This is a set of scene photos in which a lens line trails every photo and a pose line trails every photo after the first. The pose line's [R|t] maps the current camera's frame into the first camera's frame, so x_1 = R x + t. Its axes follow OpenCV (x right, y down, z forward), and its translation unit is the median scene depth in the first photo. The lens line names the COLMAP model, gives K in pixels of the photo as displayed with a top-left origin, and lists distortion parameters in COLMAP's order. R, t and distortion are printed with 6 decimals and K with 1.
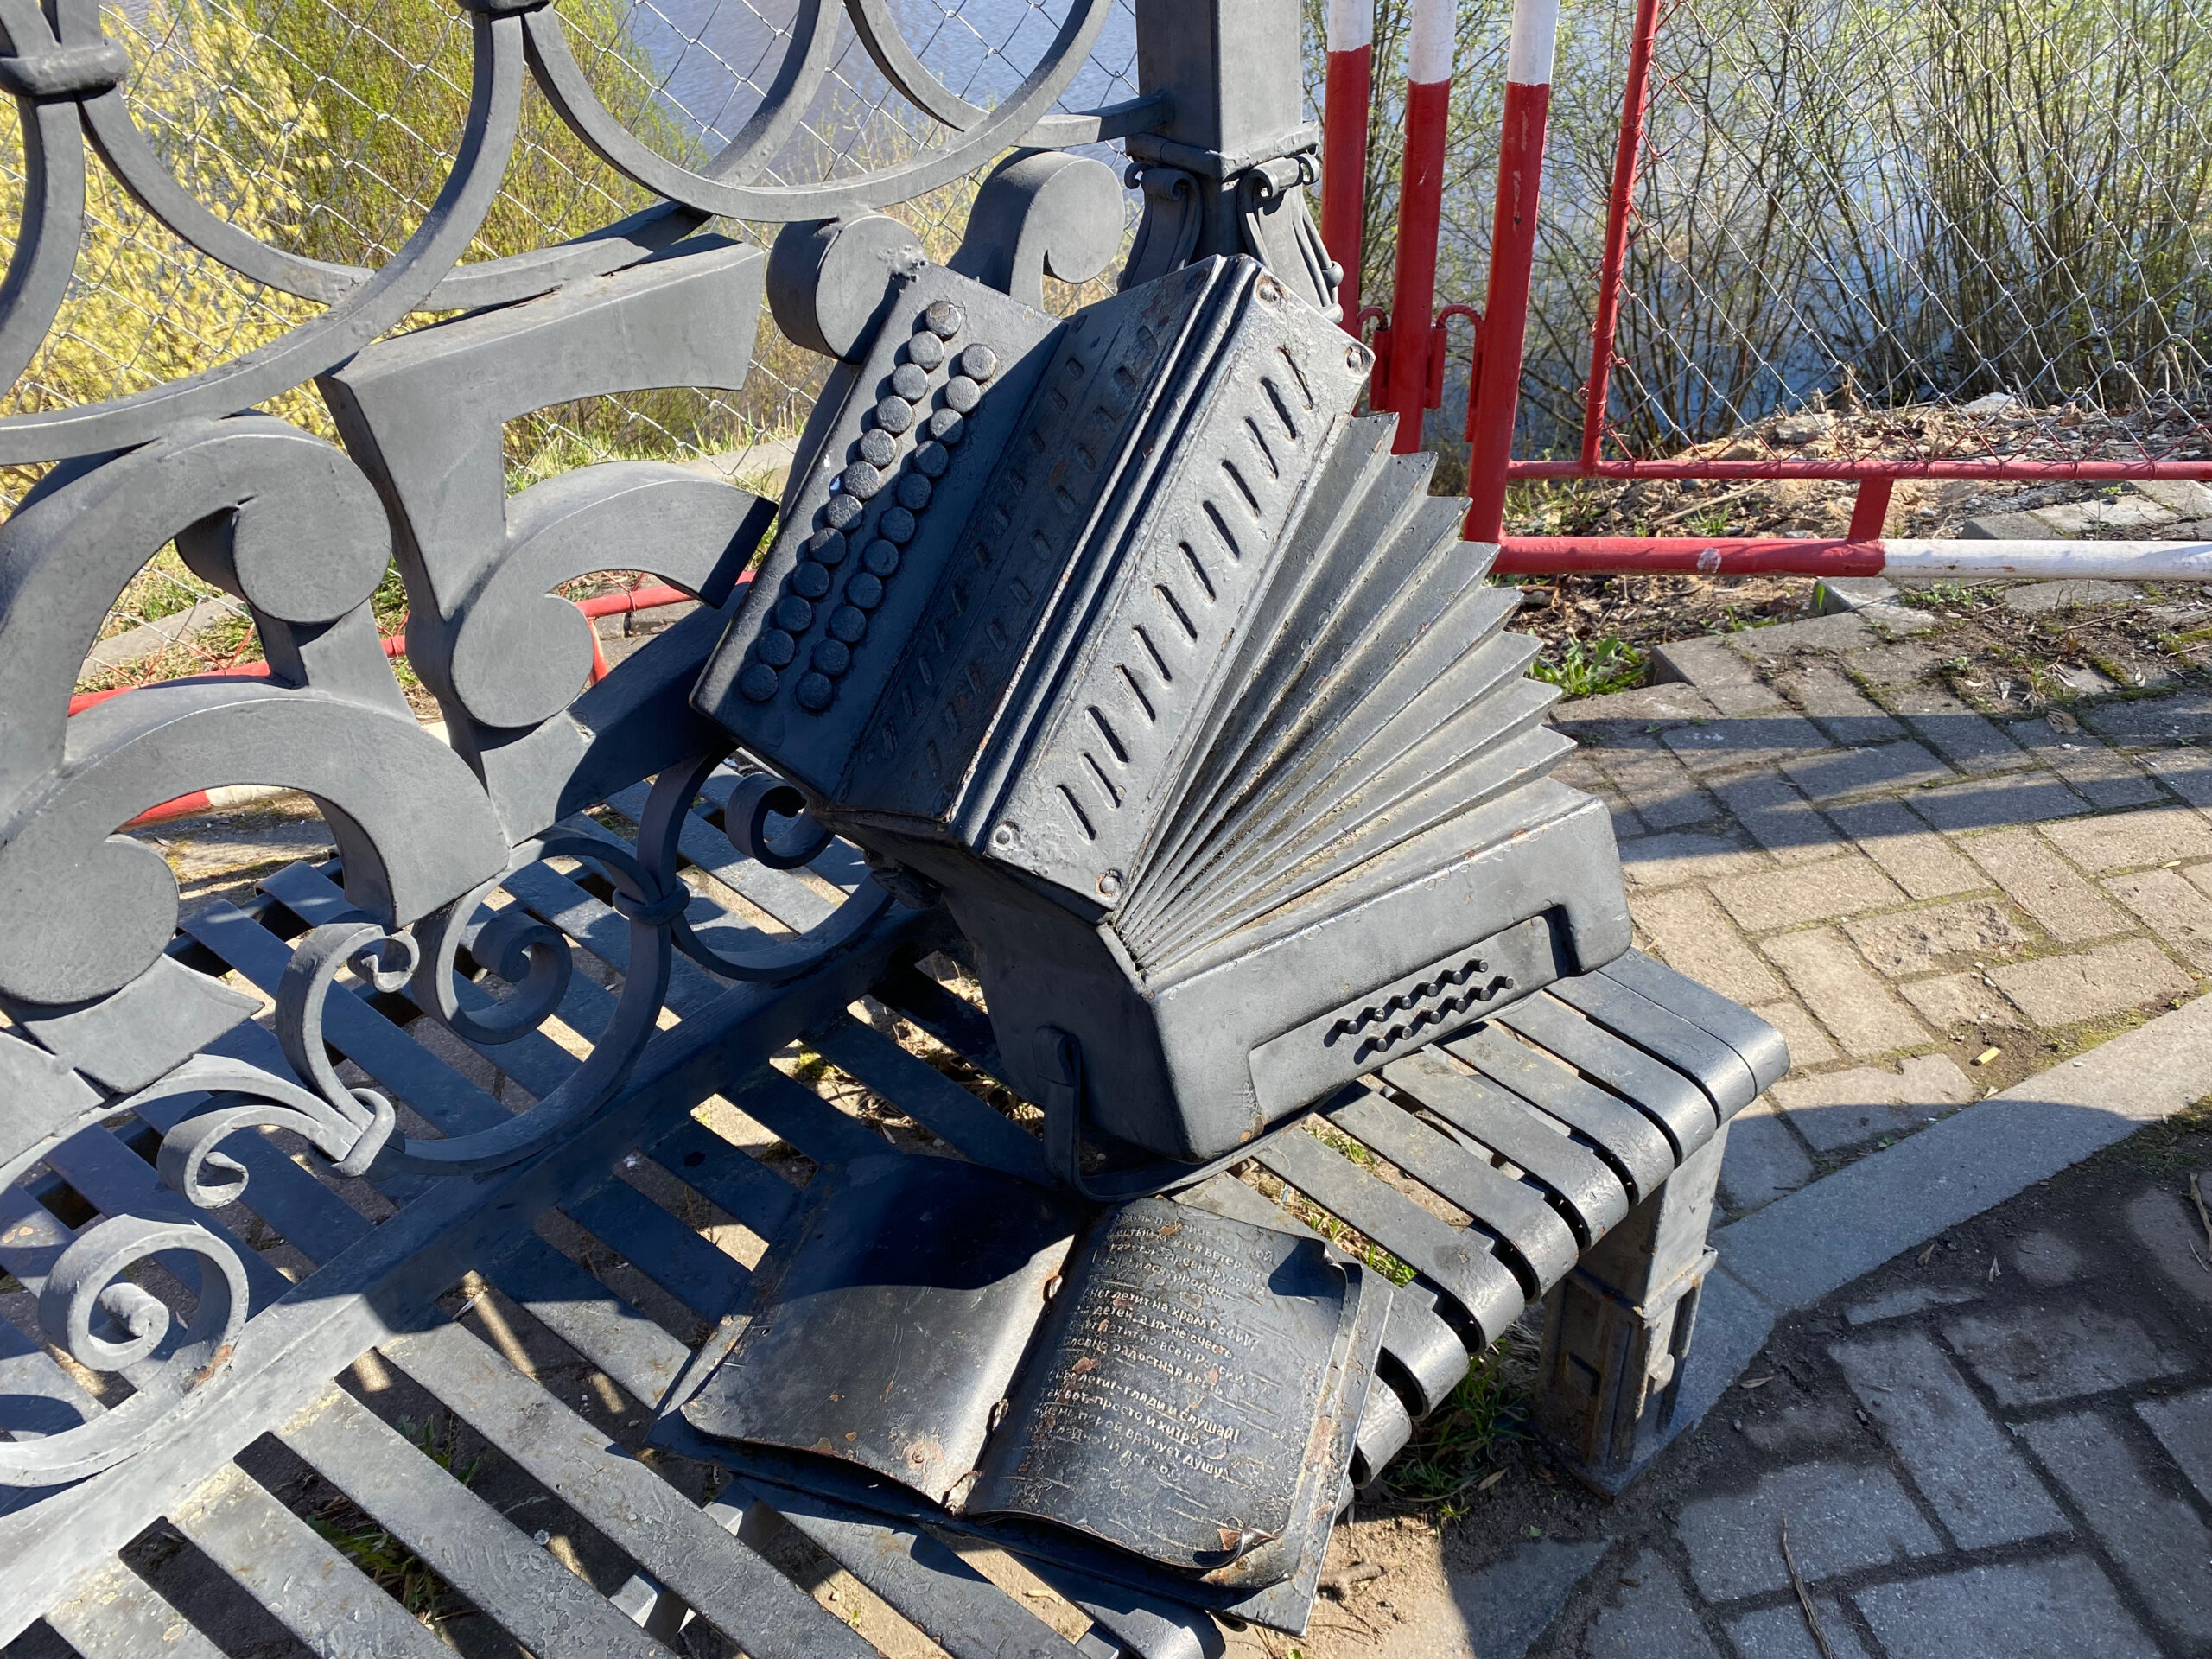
lens RADIAL K [[1728.4, 0, 1106.0], [0, 1728.4, 829.5], [0, 0, 1]] dist [-0.005669, -0.006407]
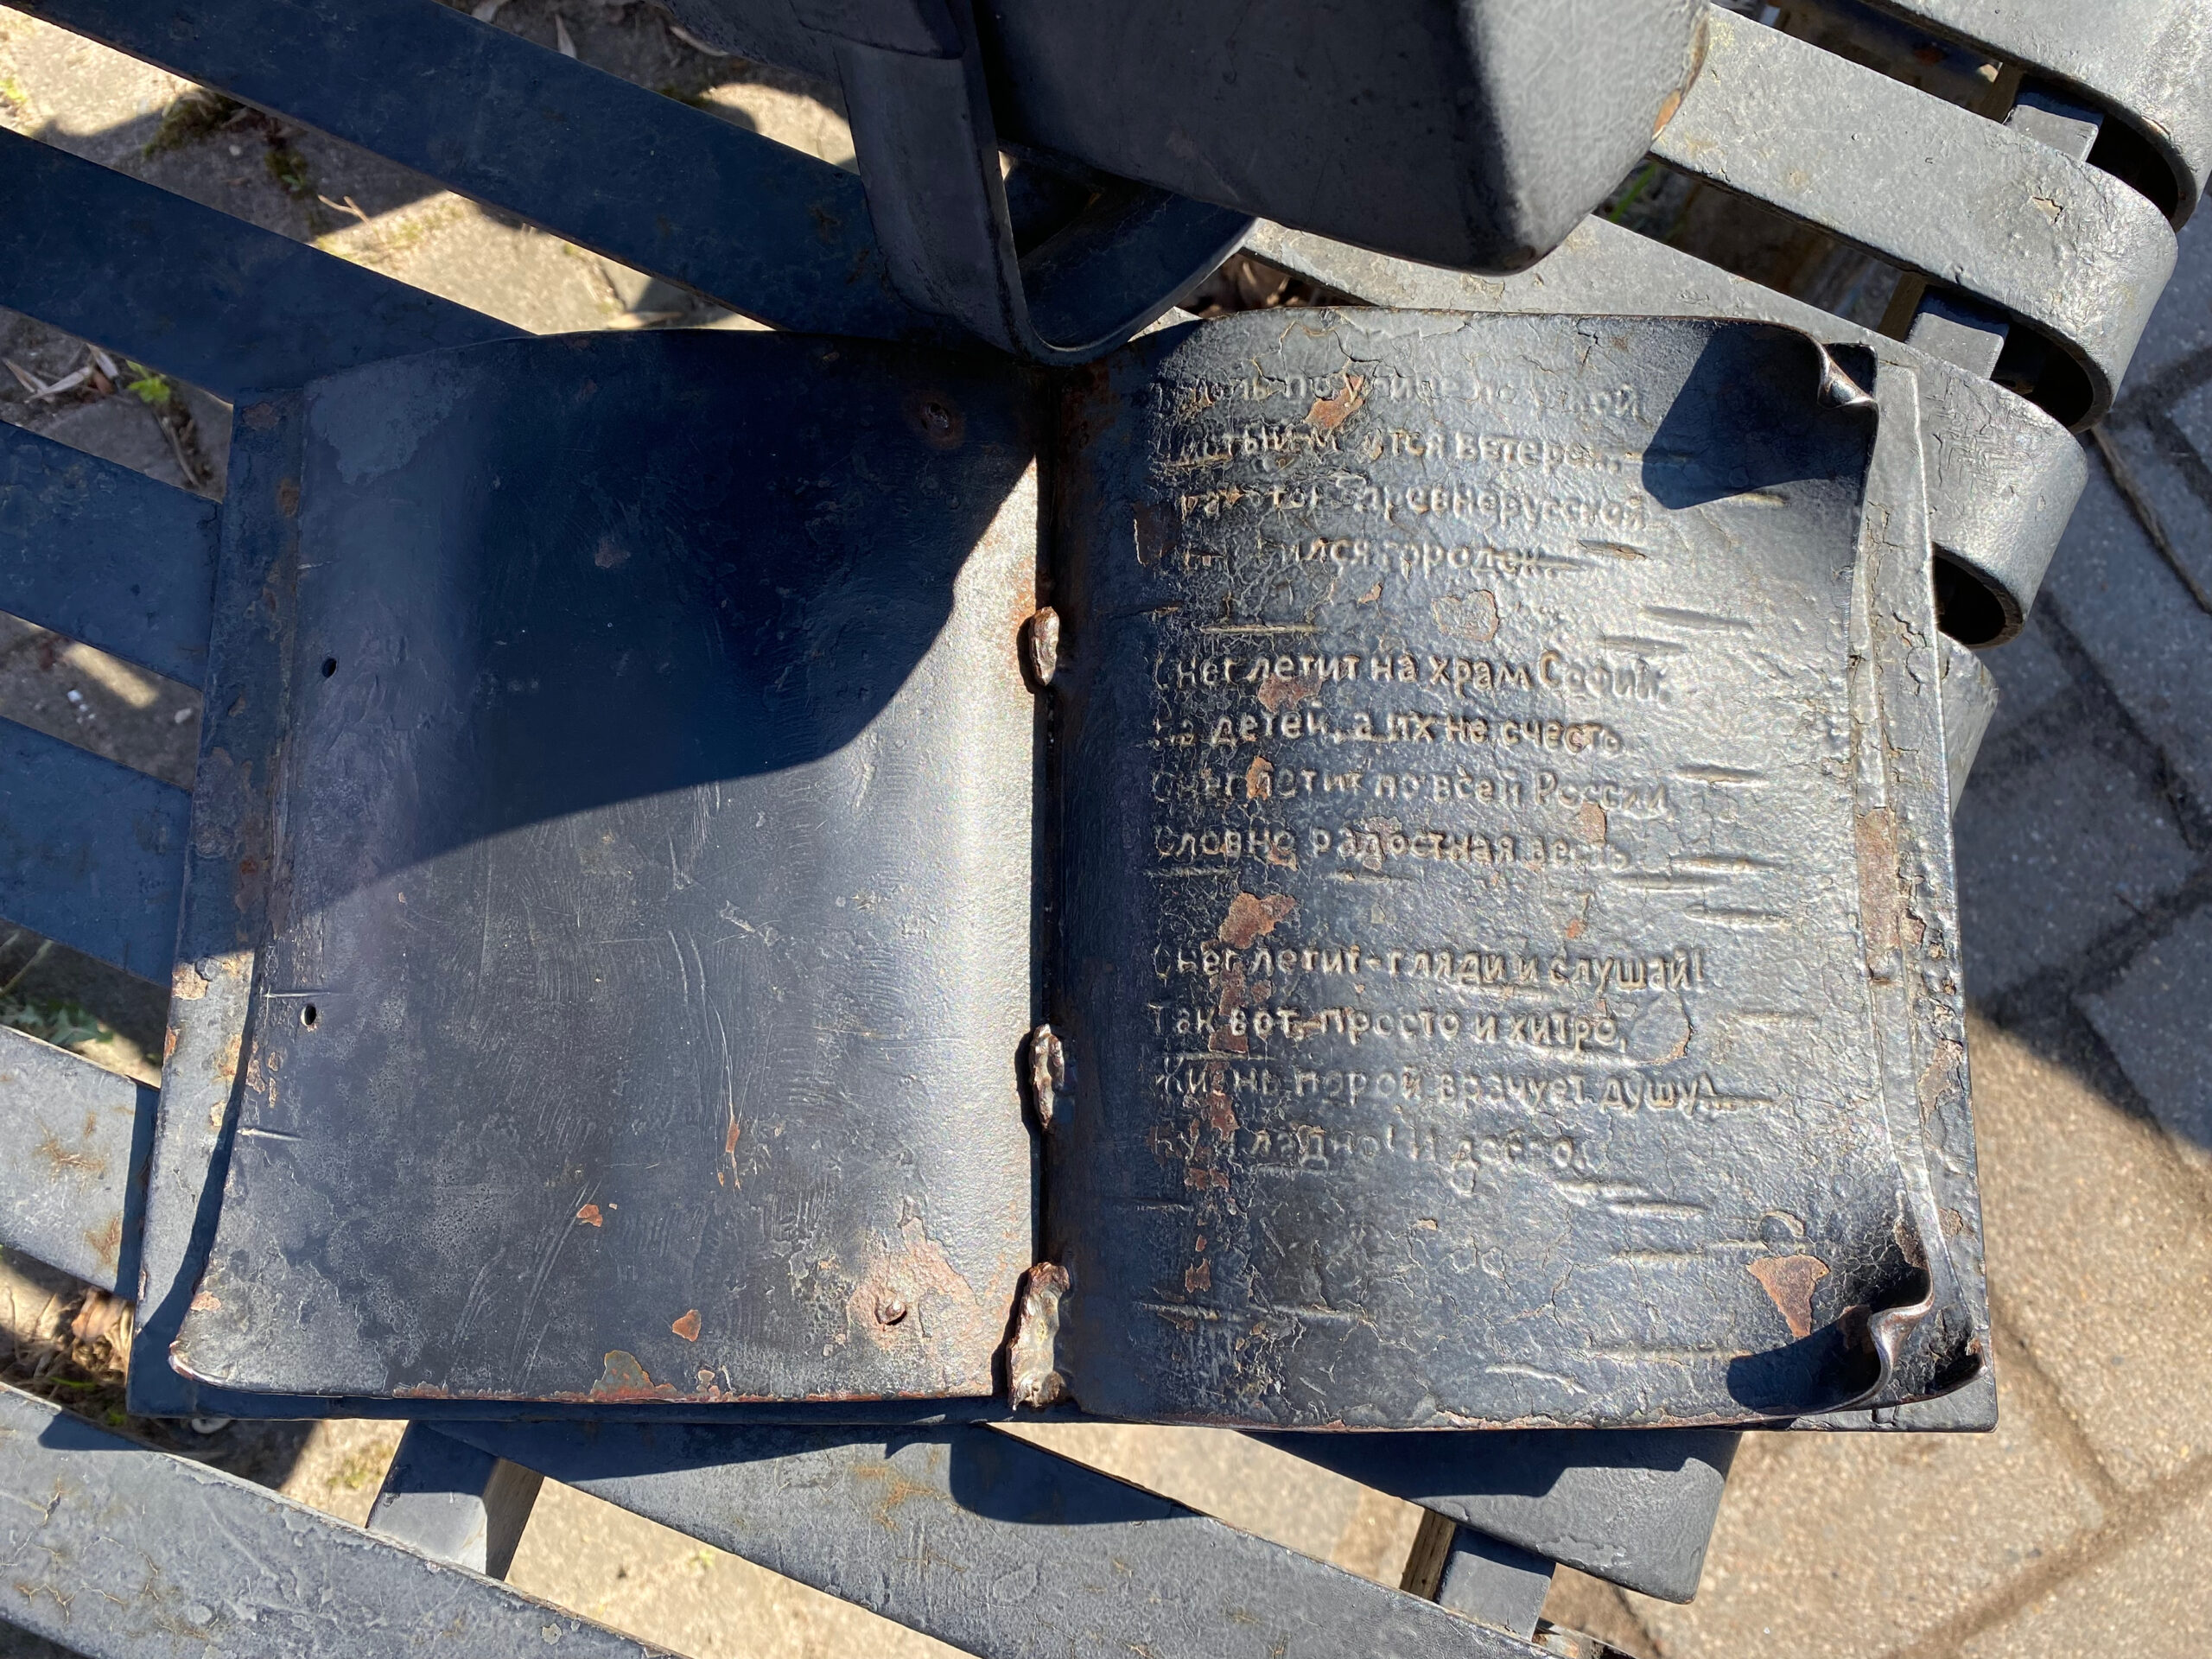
lens RADIAL K [[1650.1, 0, 1106.0], [0, 1650.1, 829.5], [0, 0, 1]] dist [0.041336, -0.044347]
pose [[0.946976, -0.313561, 0.070121, -0.054278], [0.177309, 0.691982, 0.699801, 0.055506], [-0.267953, -0.650262, 0.710887, 0.737711]]
